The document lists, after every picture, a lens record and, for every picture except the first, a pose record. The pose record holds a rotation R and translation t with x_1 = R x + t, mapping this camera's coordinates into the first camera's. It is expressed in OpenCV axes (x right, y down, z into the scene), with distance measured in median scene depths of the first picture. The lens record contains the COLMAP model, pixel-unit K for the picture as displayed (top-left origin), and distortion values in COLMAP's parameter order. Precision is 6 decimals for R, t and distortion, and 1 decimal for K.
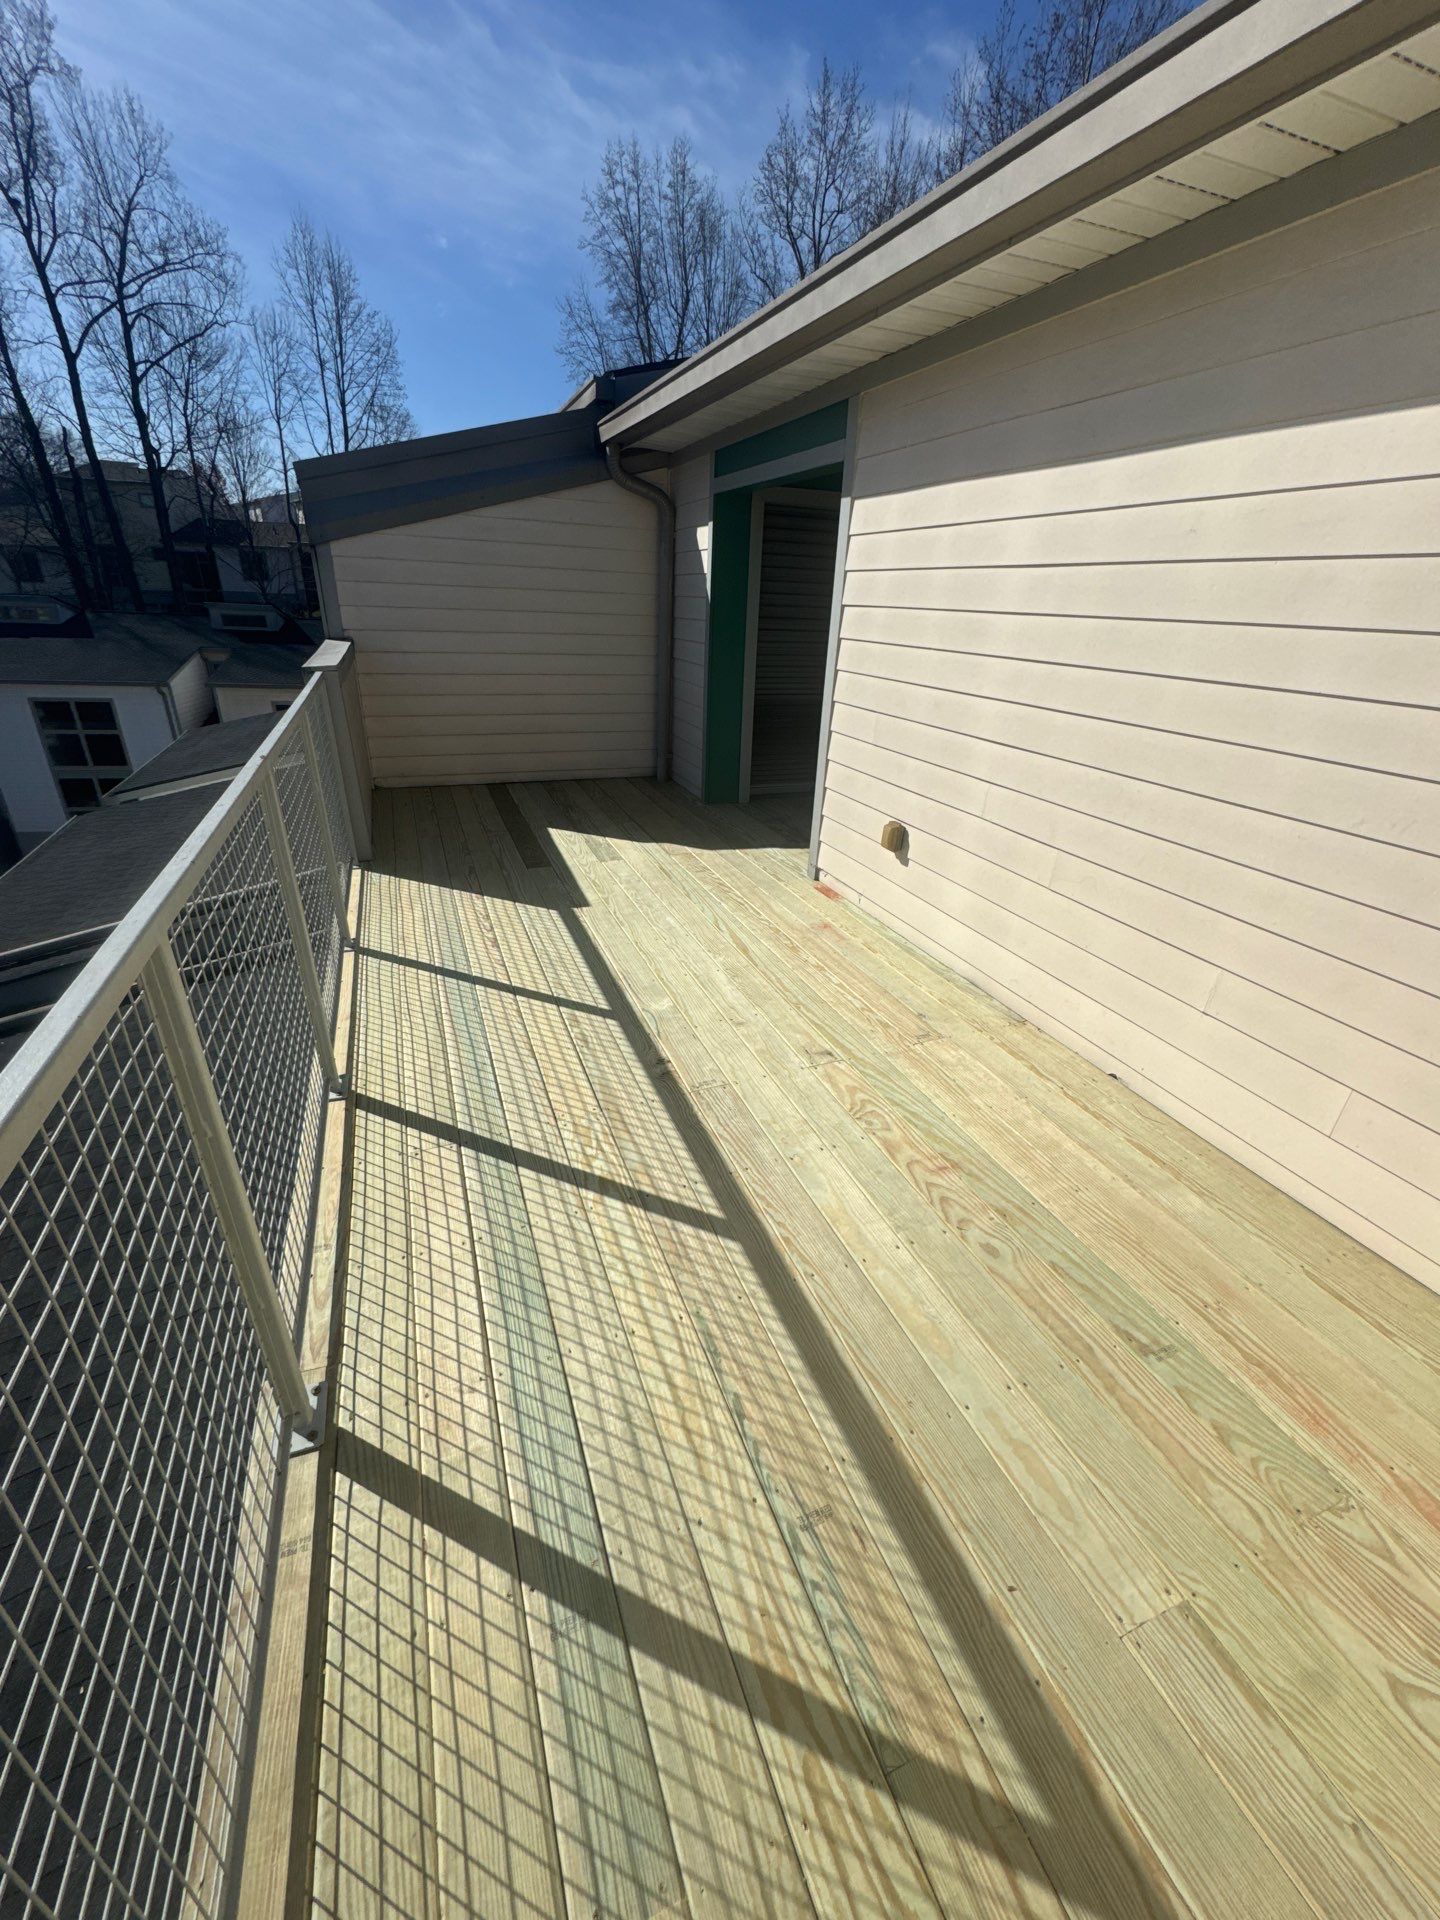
lens RADIAL K [[766.1, 0, 720.0], [0, 766.1, 960.0], [0, 0, 1]] dist [-0.002388, -0.000728]
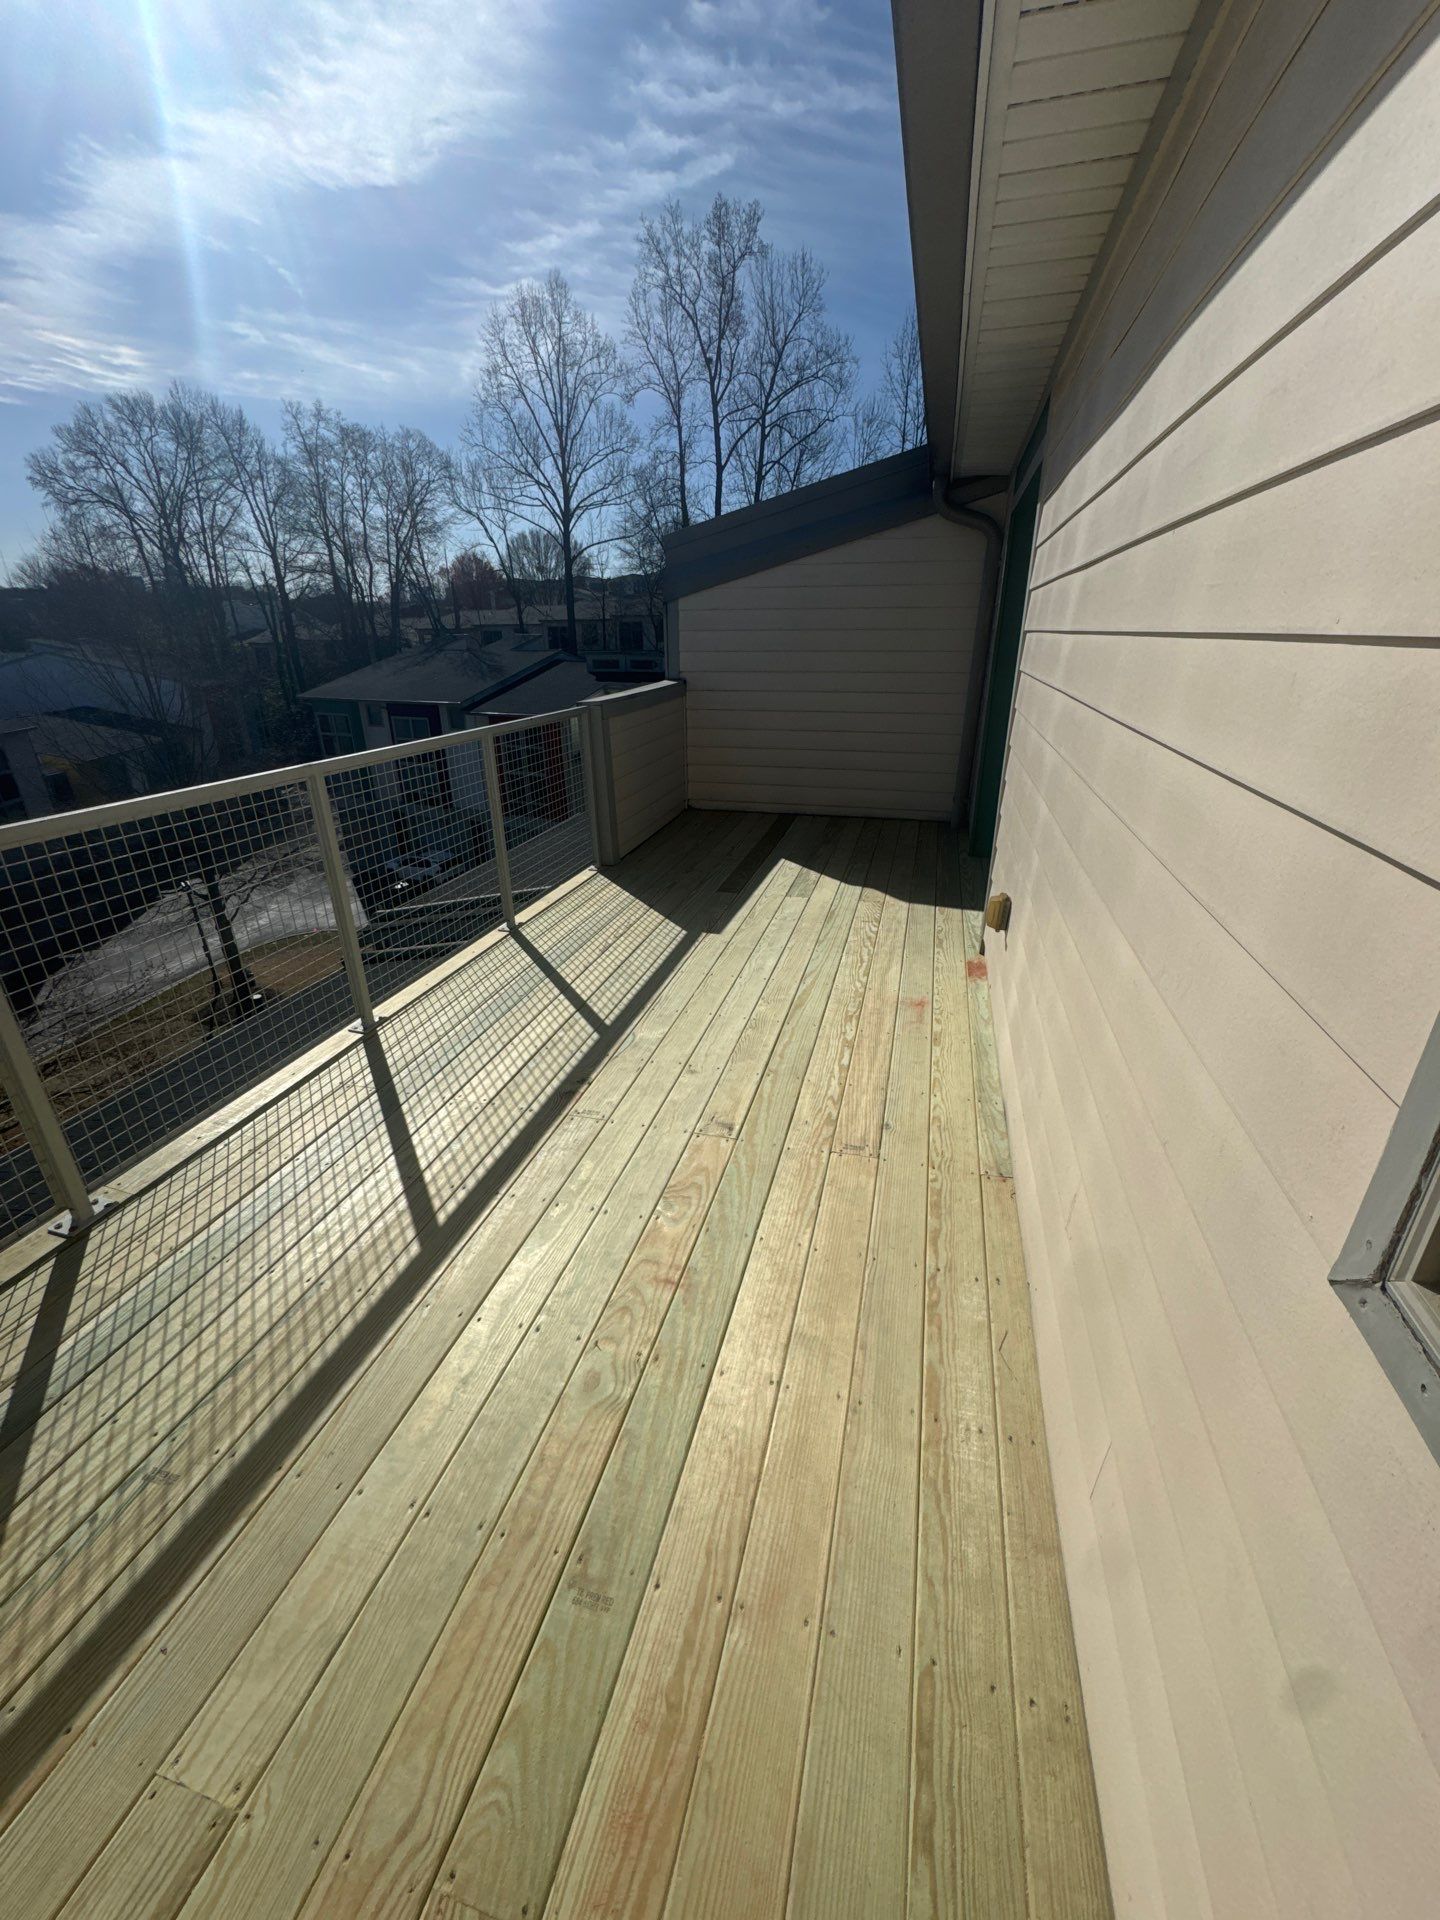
lens RADIAL K [[766.1, 0, 720.0], [0, 766.1, 960.0], [0, 0, 1]] dist [-0.002388, -0.000728]
pose [[0.798196, 0.194086, -0.570276, 0.400902], [-0.219956, 0.975214, 0.024036, -0.058384], [0.560806, 0.106250, 0.821102, 0.158264]]
